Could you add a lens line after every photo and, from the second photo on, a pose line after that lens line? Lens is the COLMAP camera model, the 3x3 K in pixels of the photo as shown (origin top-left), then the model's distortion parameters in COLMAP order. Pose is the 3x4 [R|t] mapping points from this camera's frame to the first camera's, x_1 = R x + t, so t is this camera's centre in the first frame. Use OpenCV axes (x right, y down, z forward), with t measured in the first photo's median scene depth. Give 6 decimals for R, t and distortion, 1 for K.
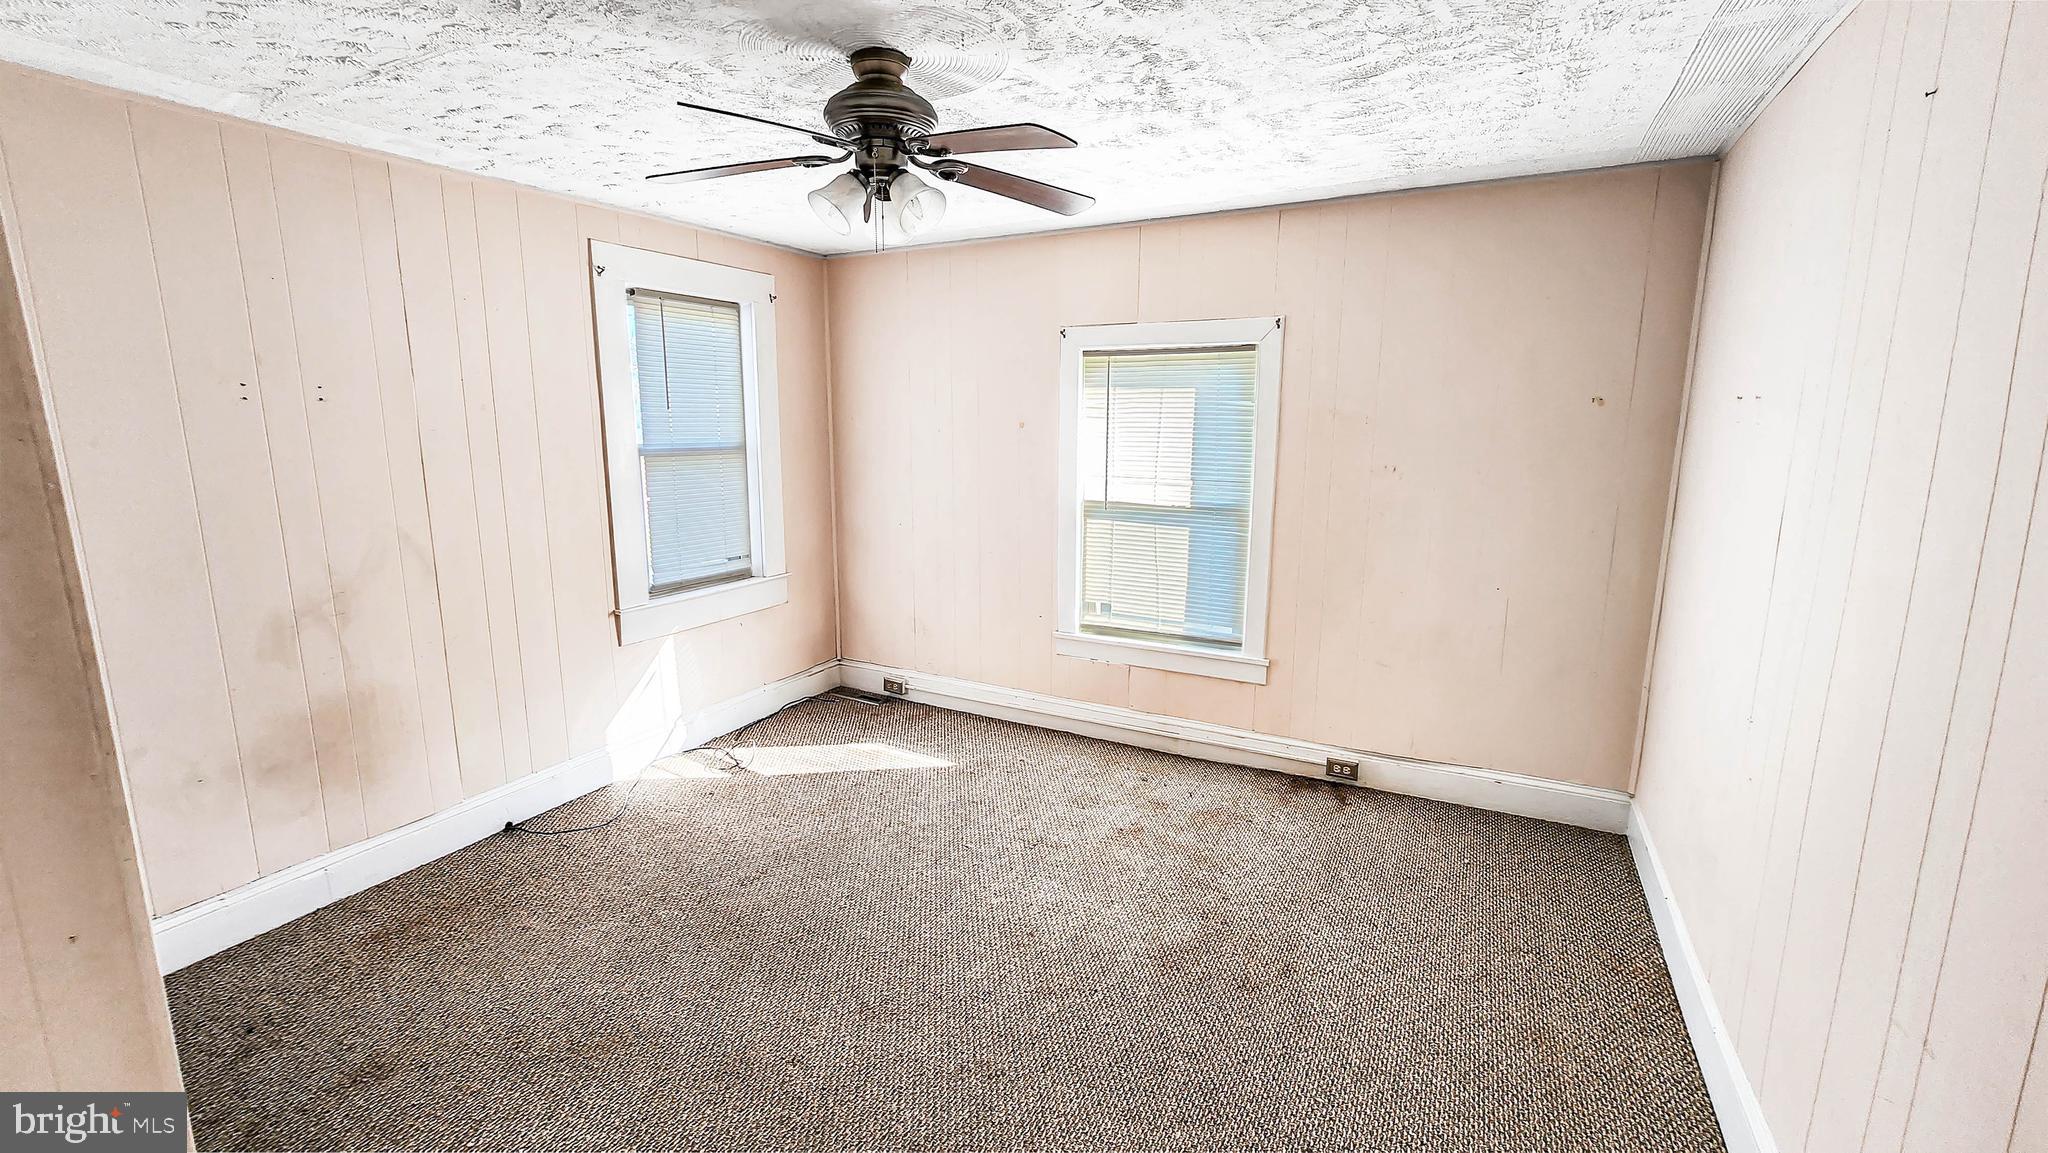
lens RADIAL K [[842.1, 0, 1017.1], [0, 842.1, 573.9], [0, 0, 1]] dist [0.001505, -0.000316]
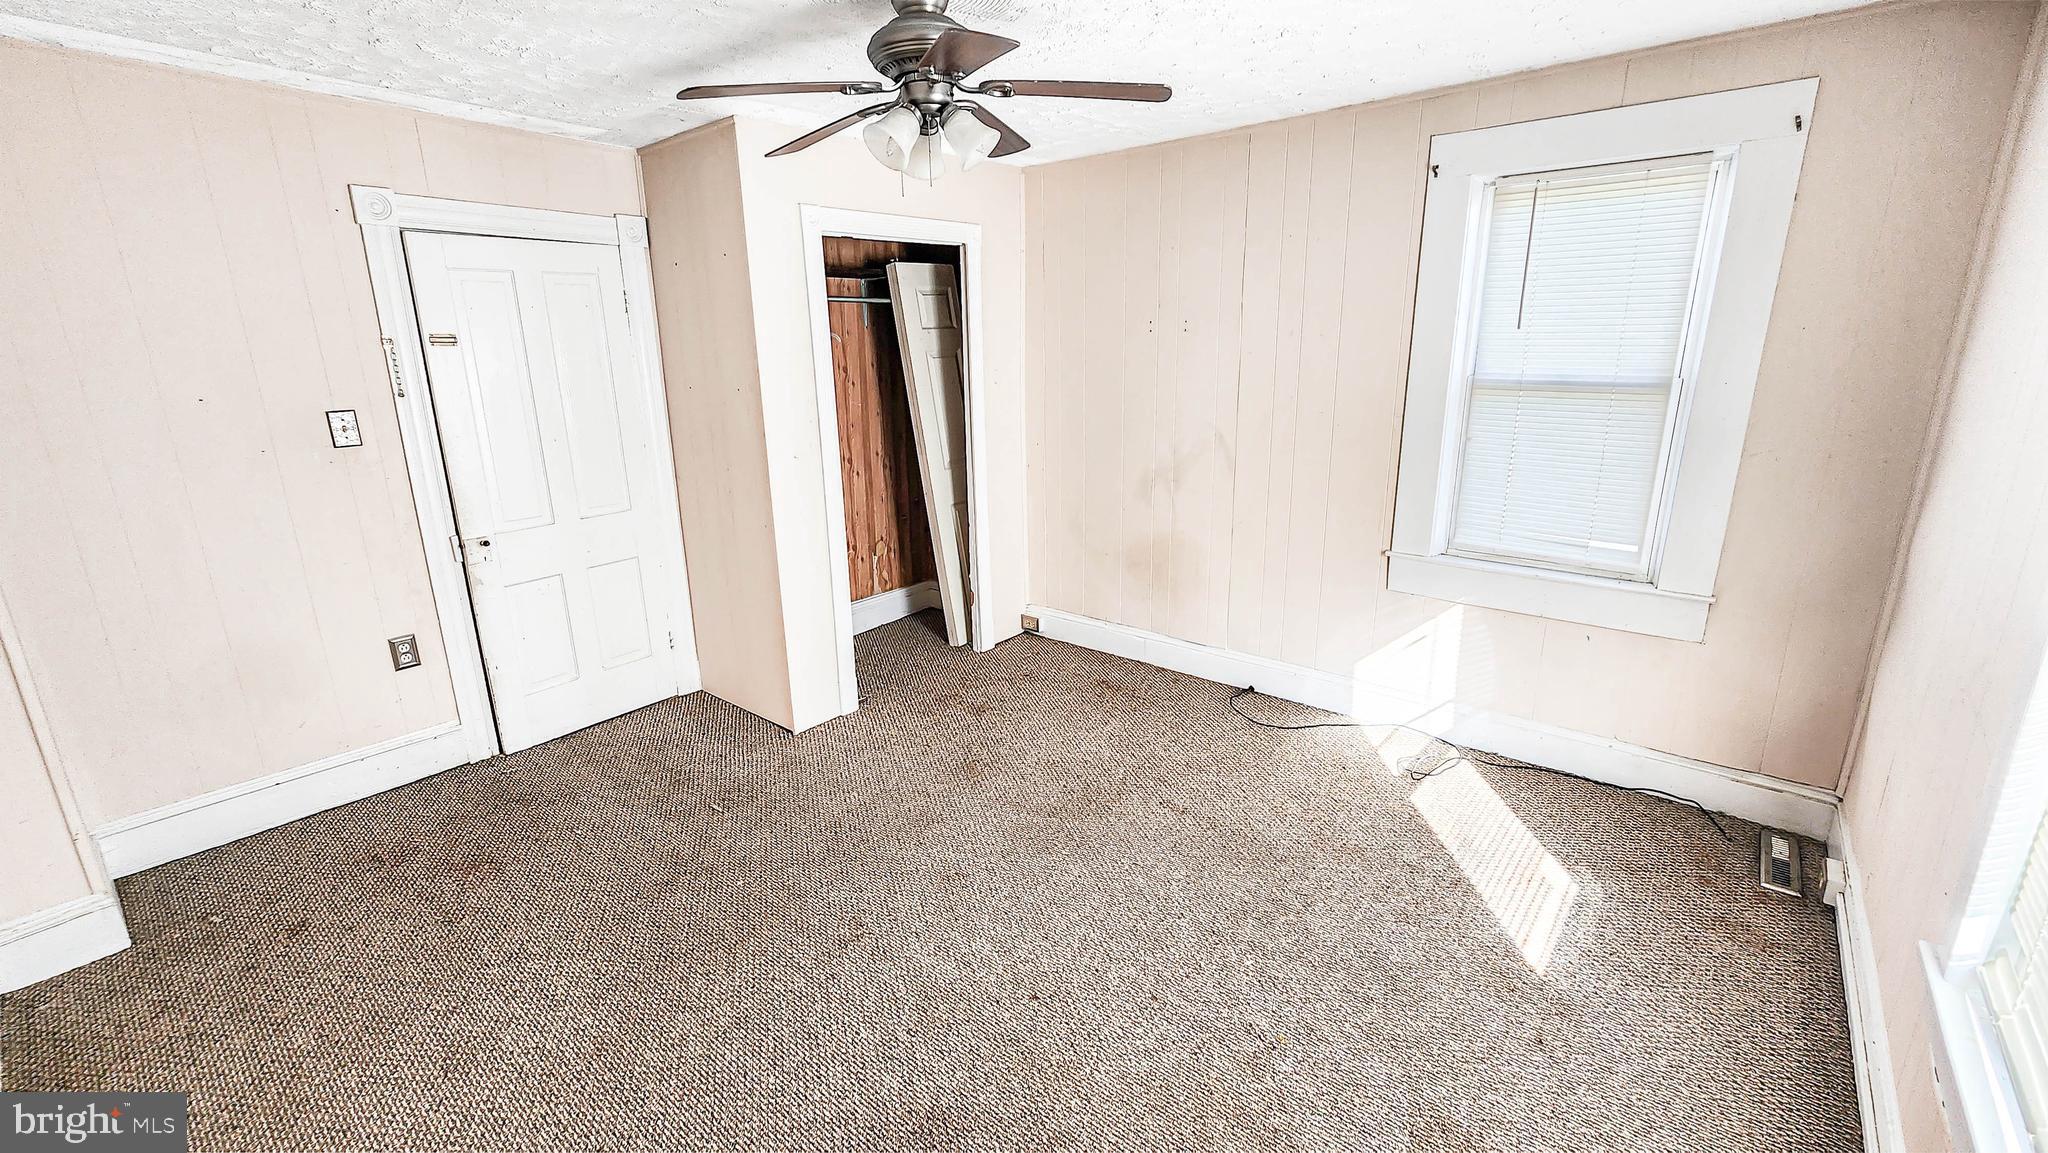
lens RADIAL K [[842.1, 0, 1019.5], [0, 842.1, 566.7], [0, 0, 1]] dist [0.001505, -0.000316]
pose [[-0.211529, 0.255962, -0.943260, 0.468132], [-0.166669, 0.941516, 0.292864, -0.136240], [0.963056, 0.219162, -0.156497, 0.705369]]
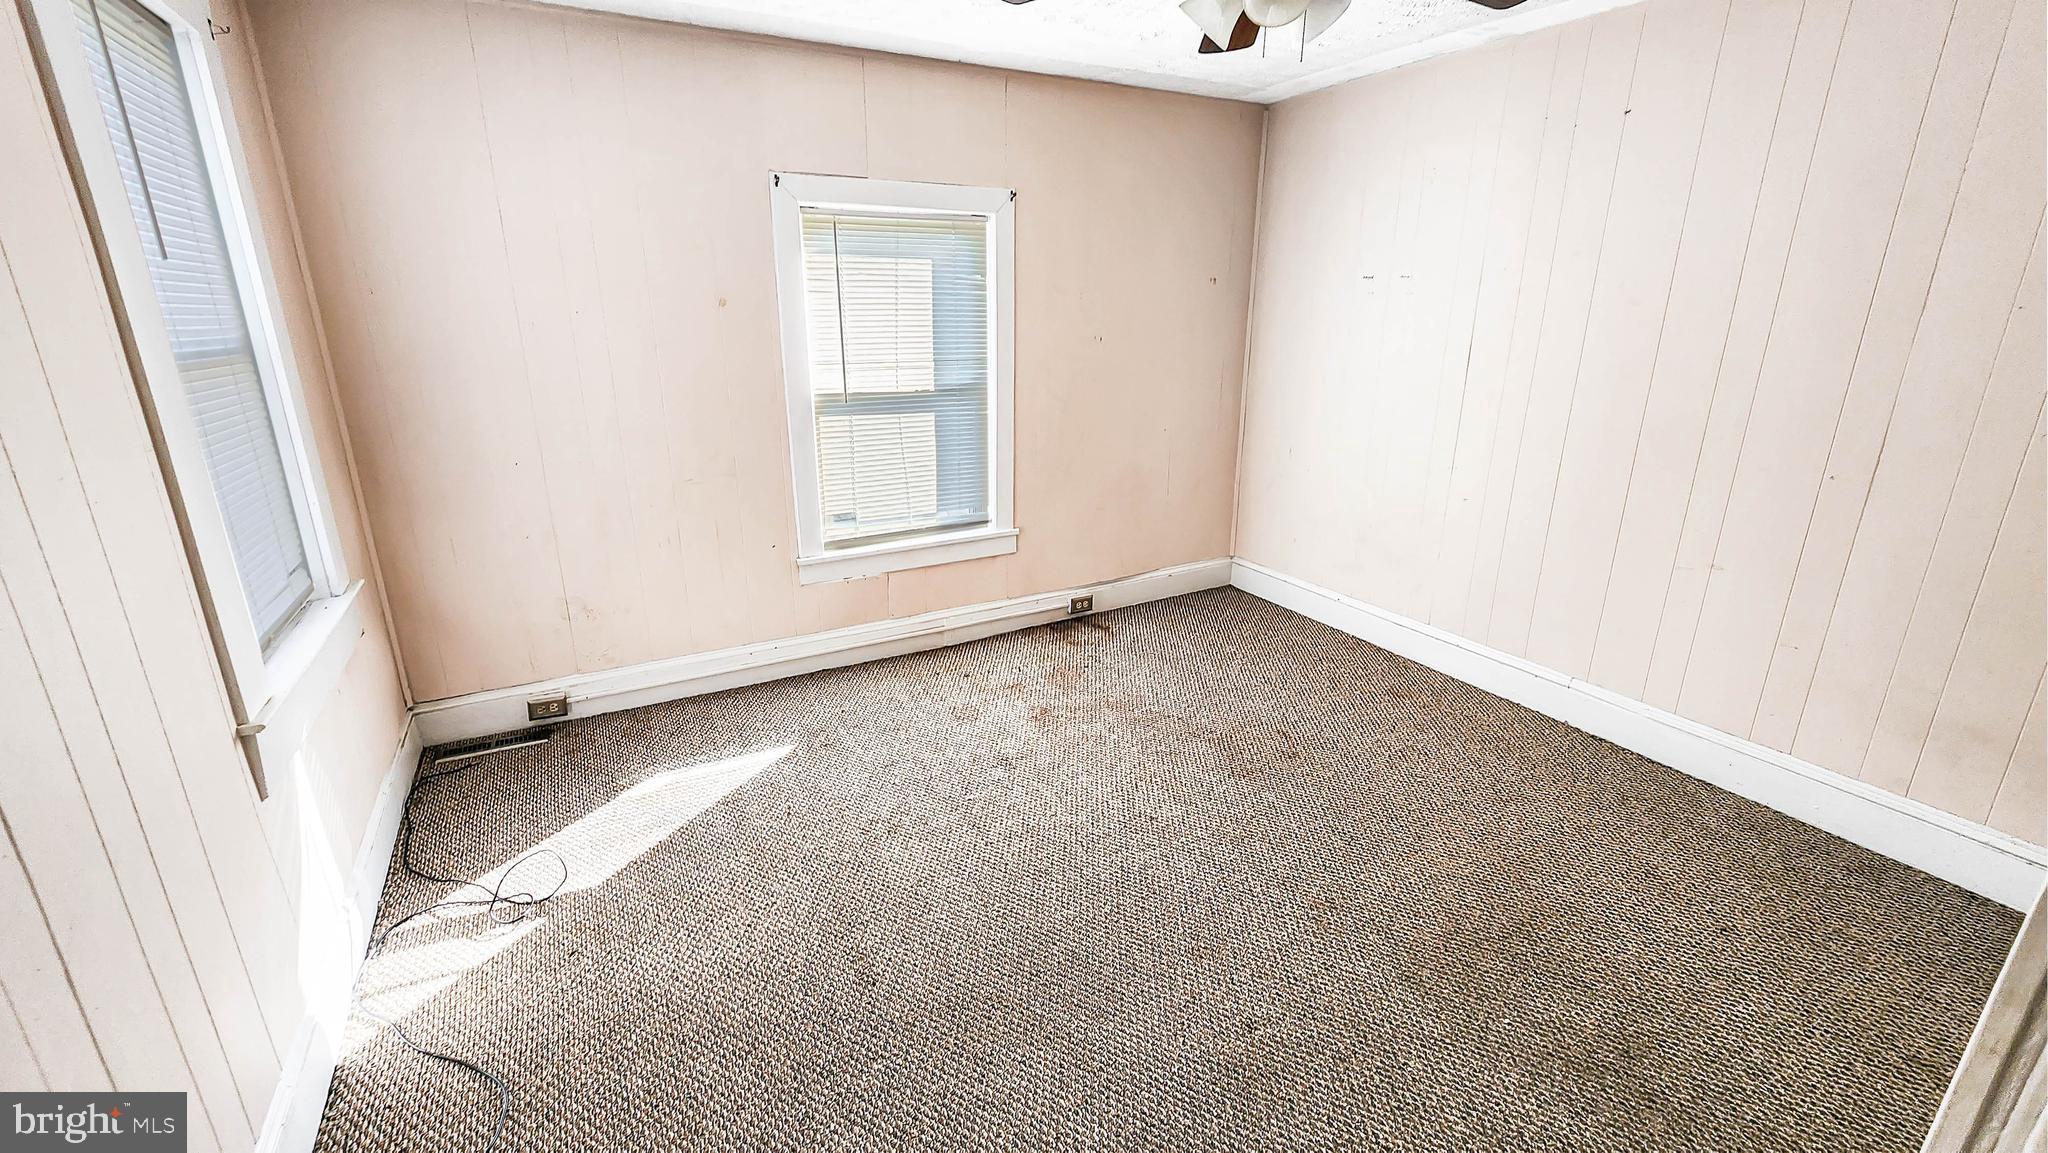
lens RADIAL K [[842.1, 0, 1017.9], [0, 842.1, 571.5], [0, 0, 1]] dist [0.001505, -0.000316]
pose [[0.548095, -0.254222, 0.796846, -0.548484], [0.157135, 0.967024, 0.200432, -0.057002], [-0.821523, 0.015356, 0.569968, 0.382783]]
